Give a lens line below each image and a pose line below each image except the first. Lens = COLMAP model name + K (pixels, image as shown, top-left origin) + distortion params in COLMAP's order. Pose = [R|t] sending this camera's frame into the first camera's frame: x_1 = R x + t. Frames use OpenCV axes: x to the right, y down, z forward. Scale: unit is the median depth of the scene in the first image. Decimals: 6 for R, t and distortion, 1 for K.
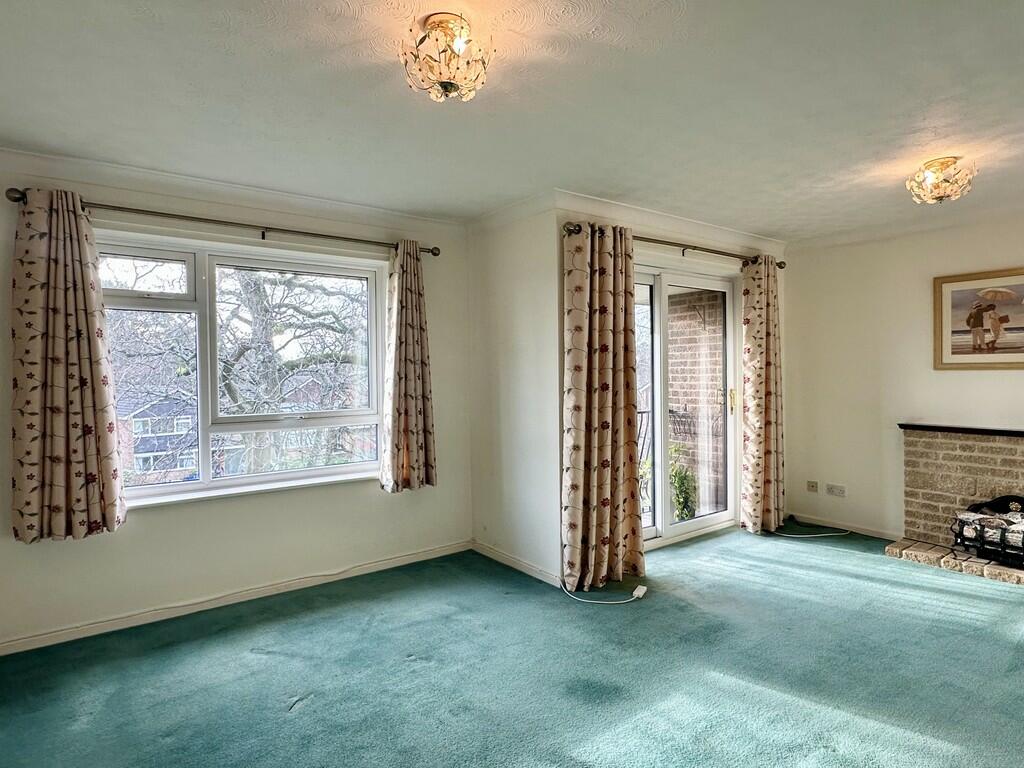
lens RADIAL K [[572.1, 0, 504.5], [0, 572.1, 381.2], [0, 0, 1]] dist [-0.001809, 0.002896]
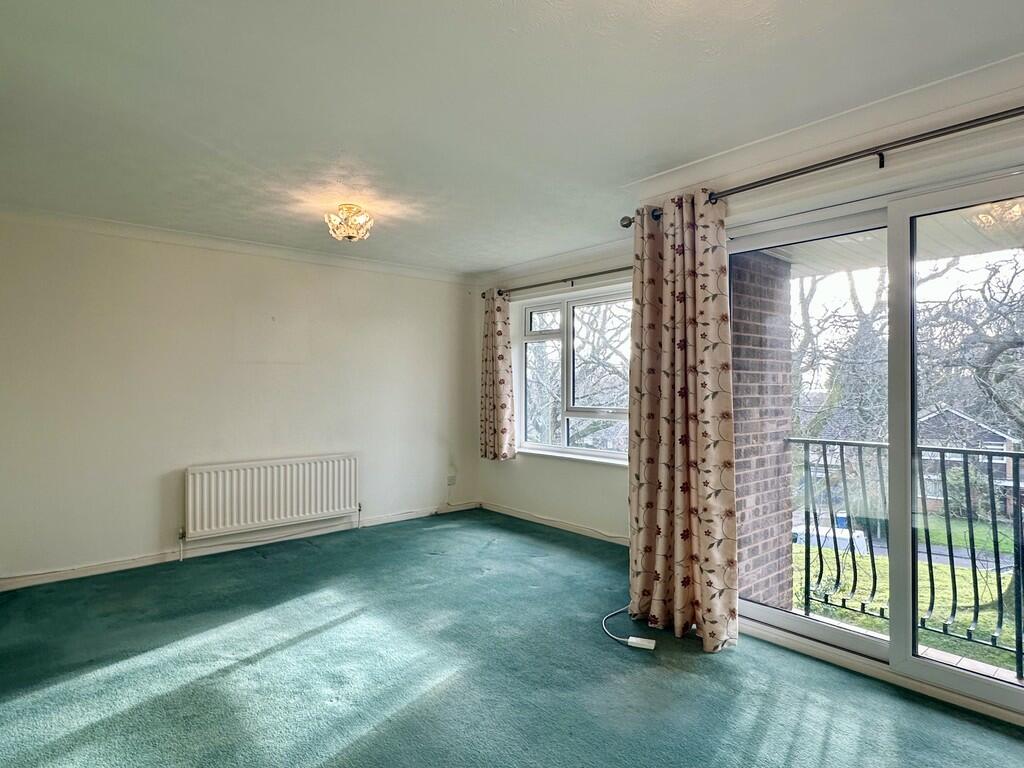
lens RADIAL K [[572.1, 0, 512.0], [0, 572.1, 385.0], [0, 0, 1]] dist [-0.001809, 0.002896]
pose [[0.086058, 0.011520, -0.996224, 1.039079], [-0.013121, 0.999860, 0.010429, -0.010479], [0.996204, 0.012174, 0.086197, 0.738188]]
